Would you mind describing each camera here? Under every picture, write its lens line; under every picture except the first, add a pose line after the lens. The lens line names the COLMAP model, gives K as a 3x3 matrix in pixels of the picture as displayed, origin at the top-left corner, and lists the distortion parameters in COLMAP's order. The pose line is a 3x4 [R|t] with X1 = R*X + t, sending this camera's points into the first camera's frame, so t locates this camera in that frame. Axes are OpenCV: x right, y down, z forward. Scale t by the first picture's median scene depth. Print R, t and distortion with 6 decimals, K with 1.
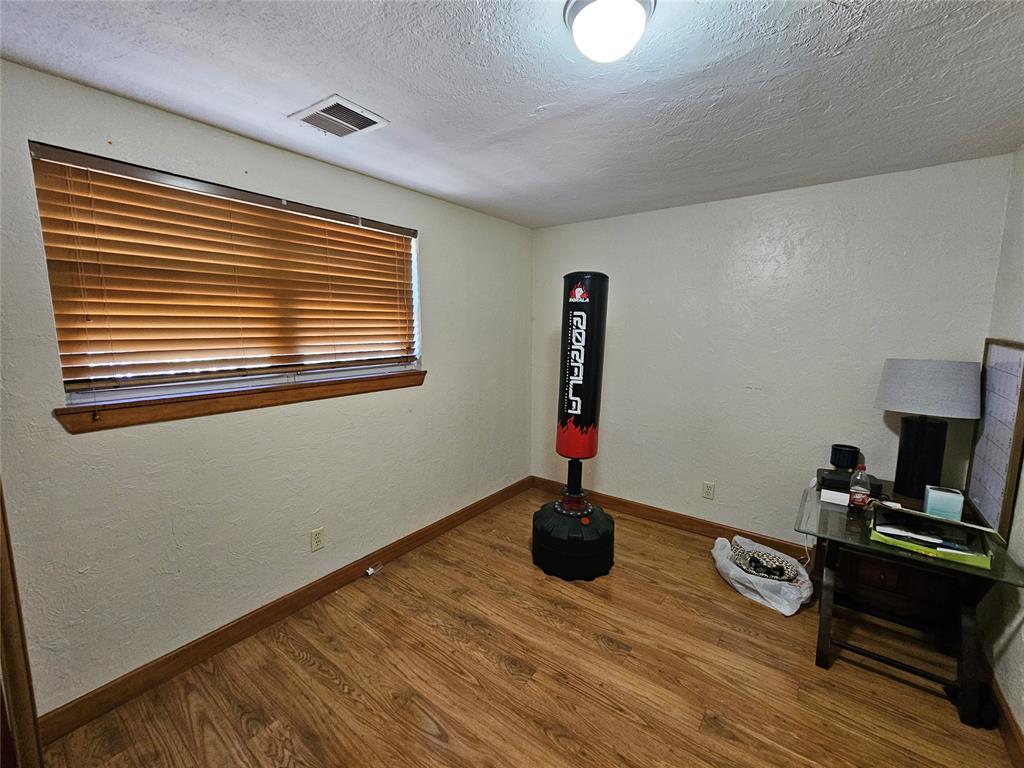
lens RADIAL K [[417.7, 0, 504.8], [0, 417.7, 380.0], [0, 0, 1]] dist [-0.001151, -0.000049]
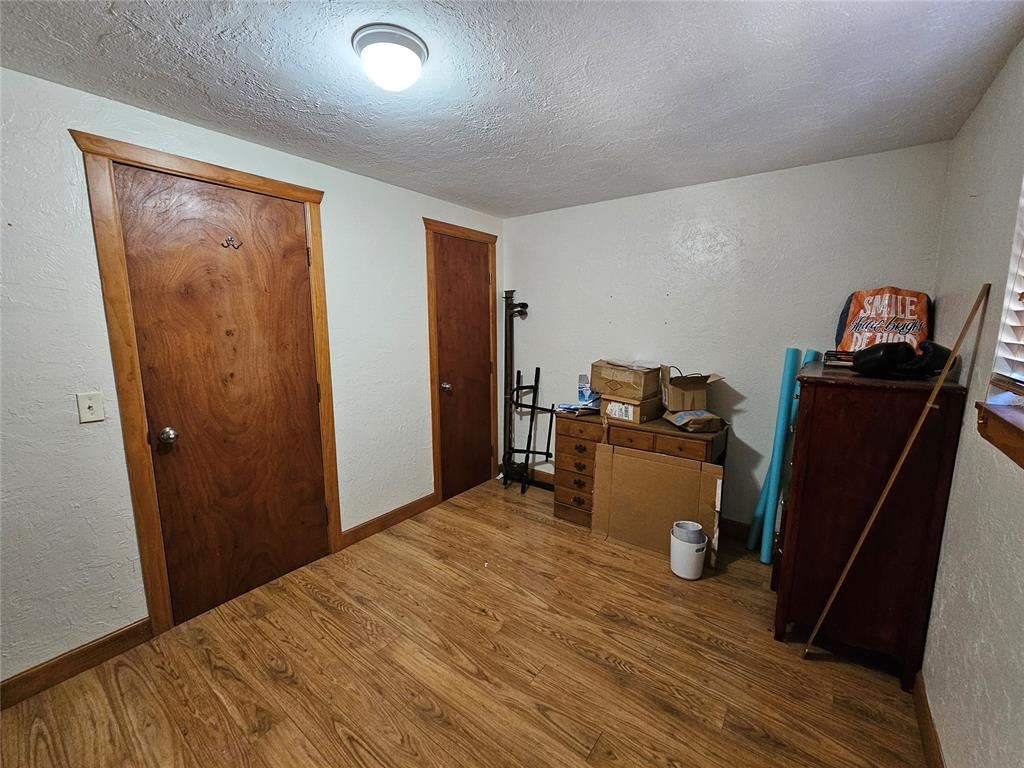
lens RADIAL K [[417.7, 0, 503.4], [0, 417.7, 385.4], [0, 0, 1]] dist [-0.001151, -0.000049]
pose [[-0.999849, -0.009794, 0.014359, -0.057750], [-0.005478, 0.961579, 0.274474, -0.194405], [-0.016495, 0.274354, -0.961487, 1.747589]]
